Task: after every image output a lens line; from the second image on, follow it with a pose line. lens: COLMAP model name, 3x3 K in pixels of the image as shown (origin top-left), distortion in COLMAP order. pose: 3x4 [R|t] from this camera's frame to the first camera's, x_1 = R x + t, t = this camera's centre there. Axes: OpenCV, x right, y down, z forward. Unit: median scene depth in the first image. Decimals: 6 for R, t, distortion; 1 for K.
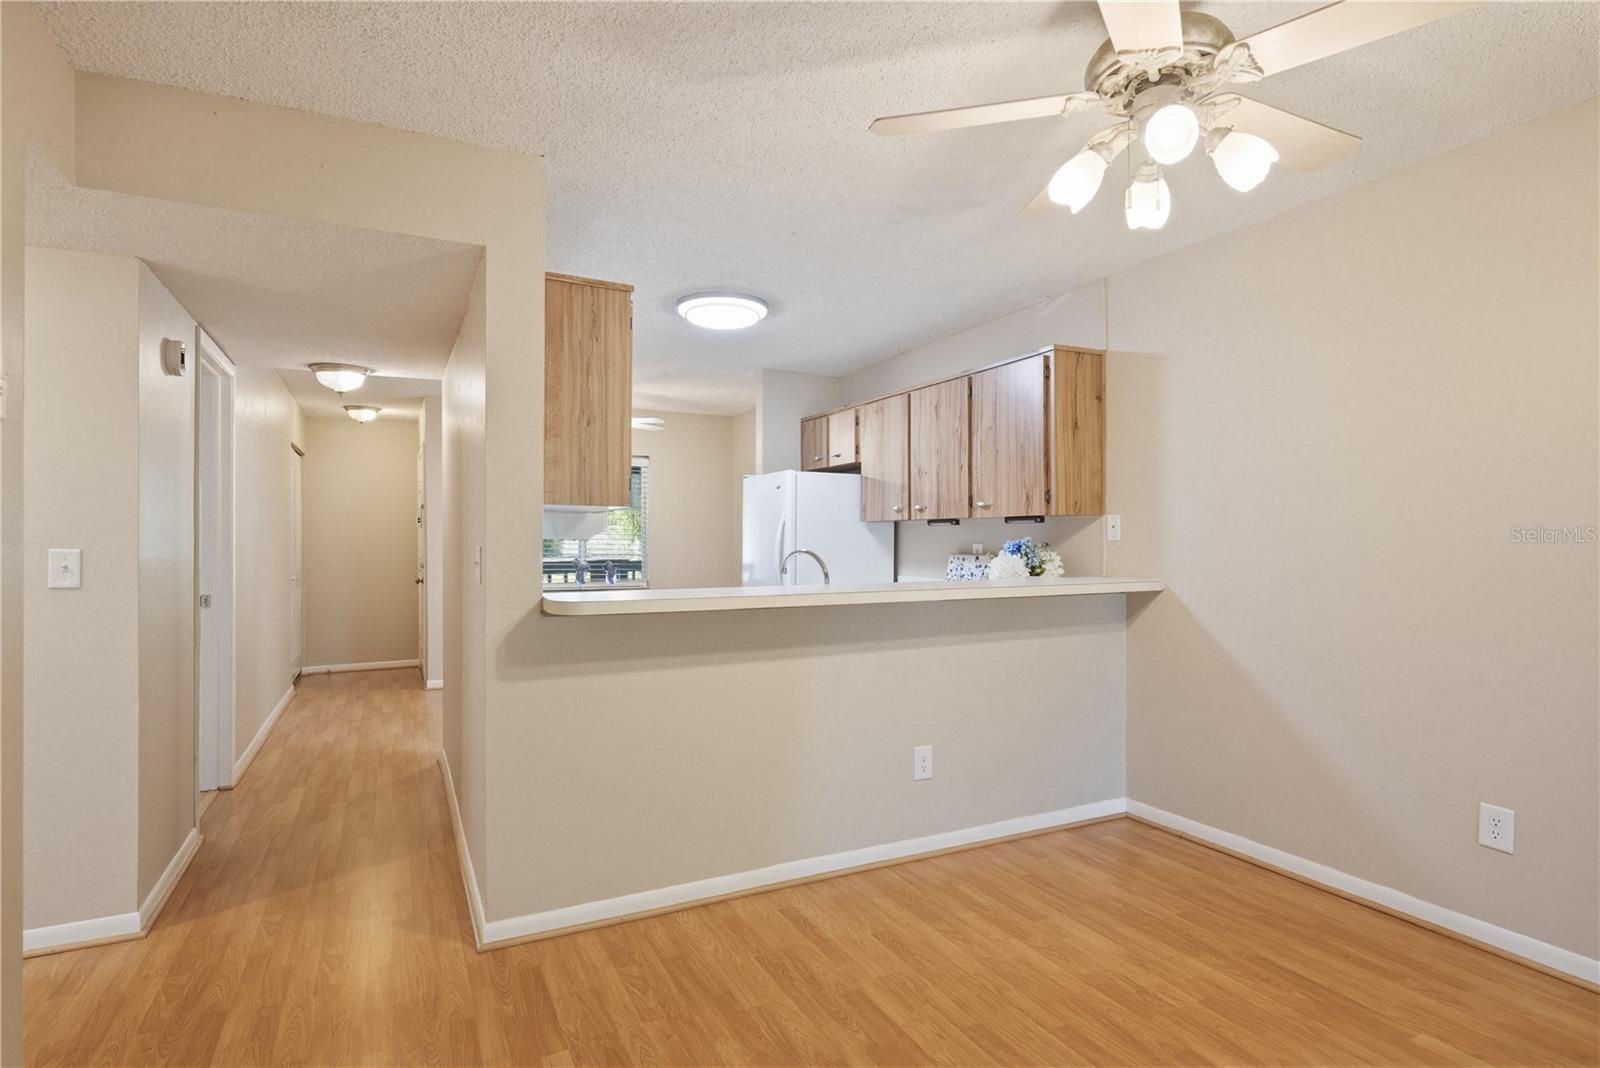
lens RADIAL K [[809.7, 0, 797.5], [0, 809.7, 542.3], [0, 0, 1]] dist [0.002717, -0.003109]
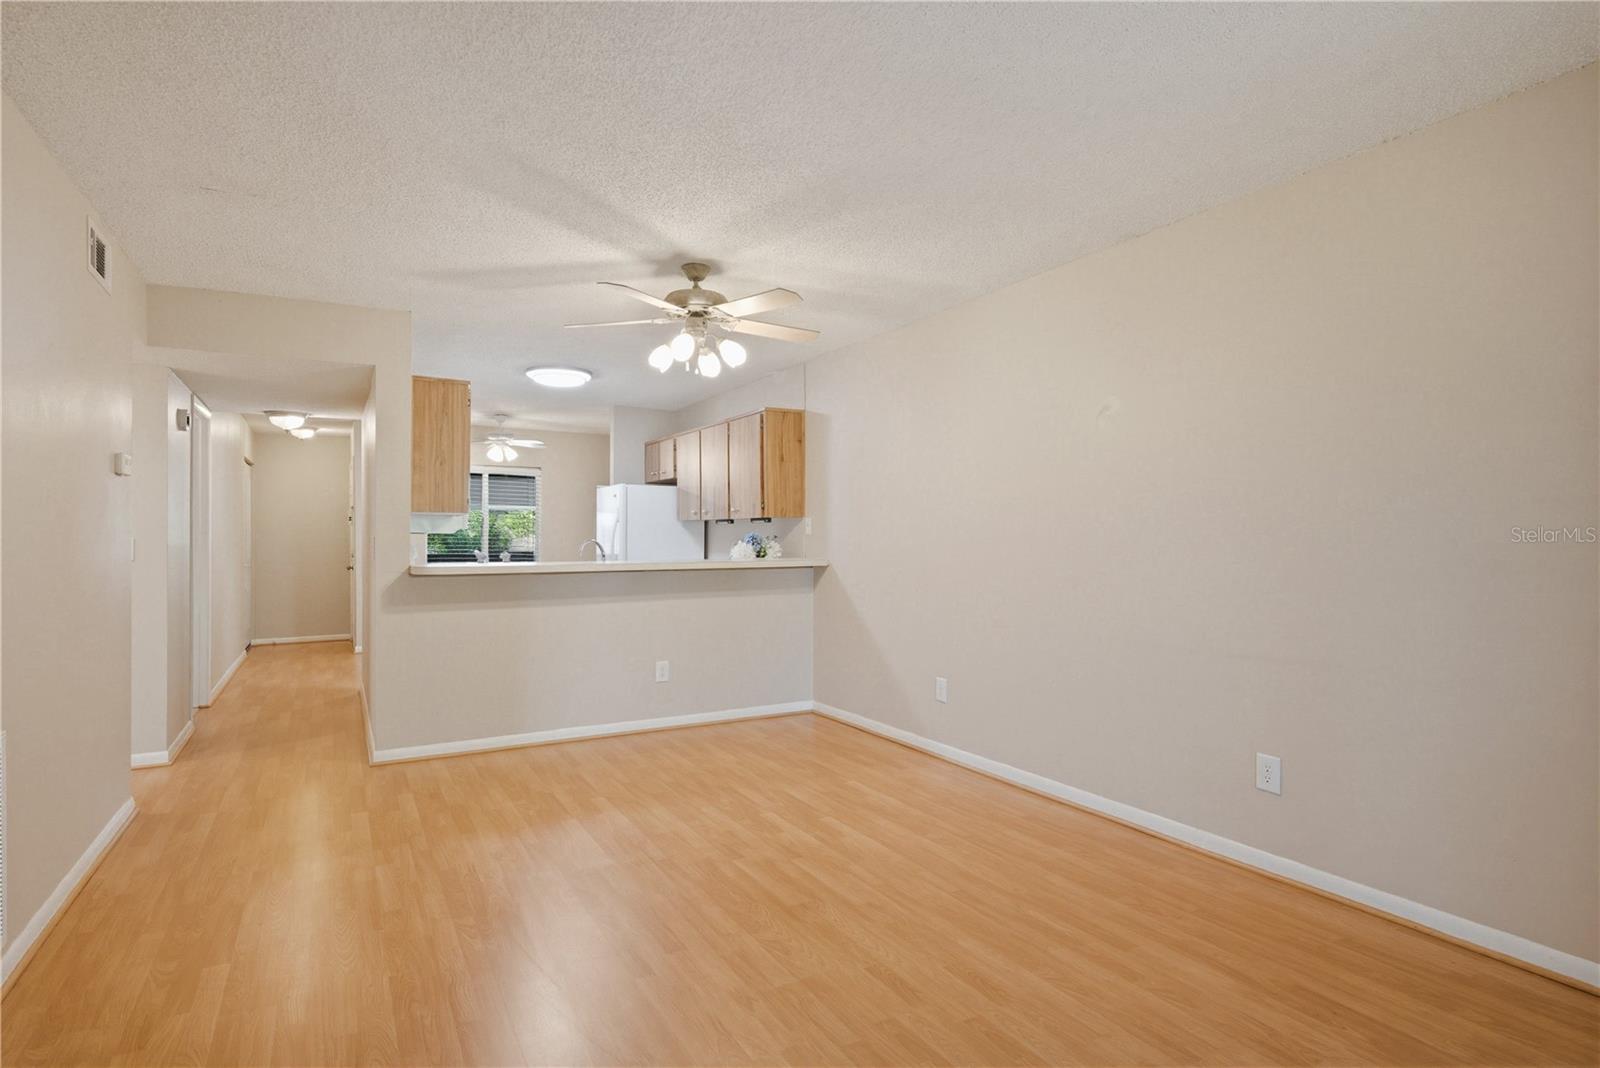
lens RADIAL K [[809.7, 0, 797.2], [0, 809.7, 540.2], [0, 0, 1]] dist [0.002717, -0.003109]
pose [[0.998450, 0.000185, 0.055649, 0.312739], [-0.000241, 0.999999, 0.000999, 0.008579], [-0.055648, -0.001011, 0.998450, -0.584576]]
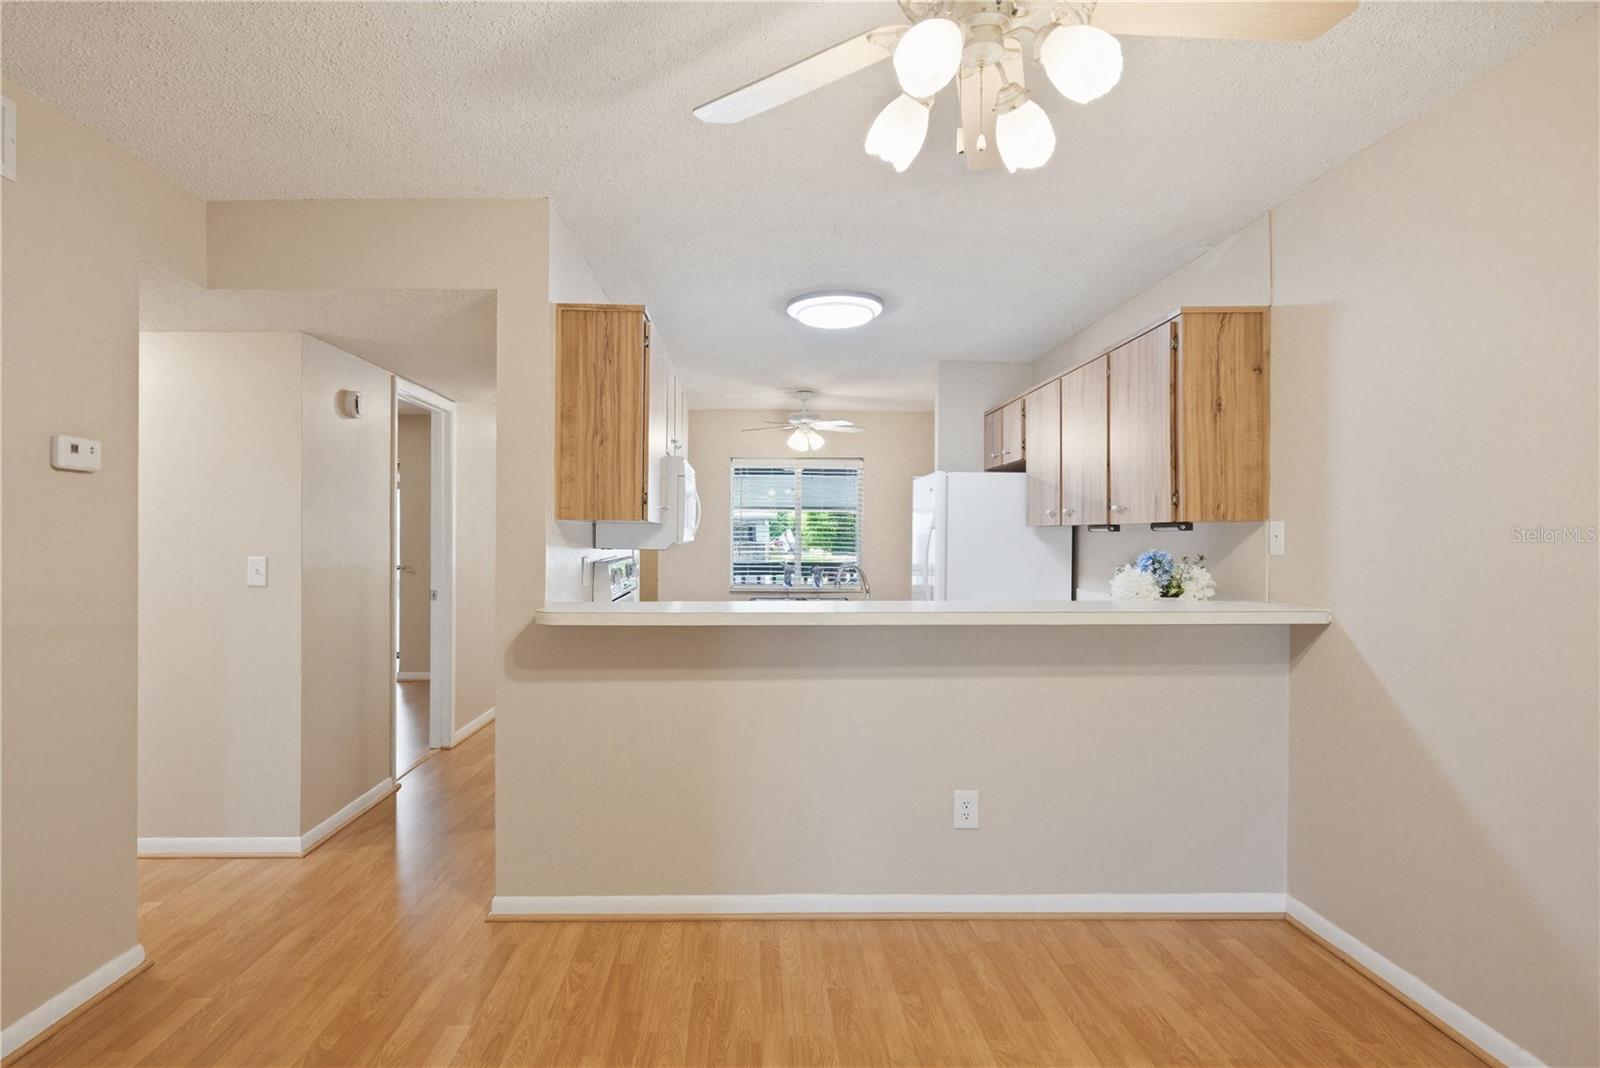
lens RADIAL K [[809.7, 0, 769.8], [0, 809.7, 544.9], [0, 0, 1]] dist [0.002717, -0.003109]
pose [[0.900981, 0.006219, -0.433814, 0.320188], [-0.002851, 0.999961, 0.008414, -0.018083], [0.433850, -0.006344, 0.900963, 0.115345]]
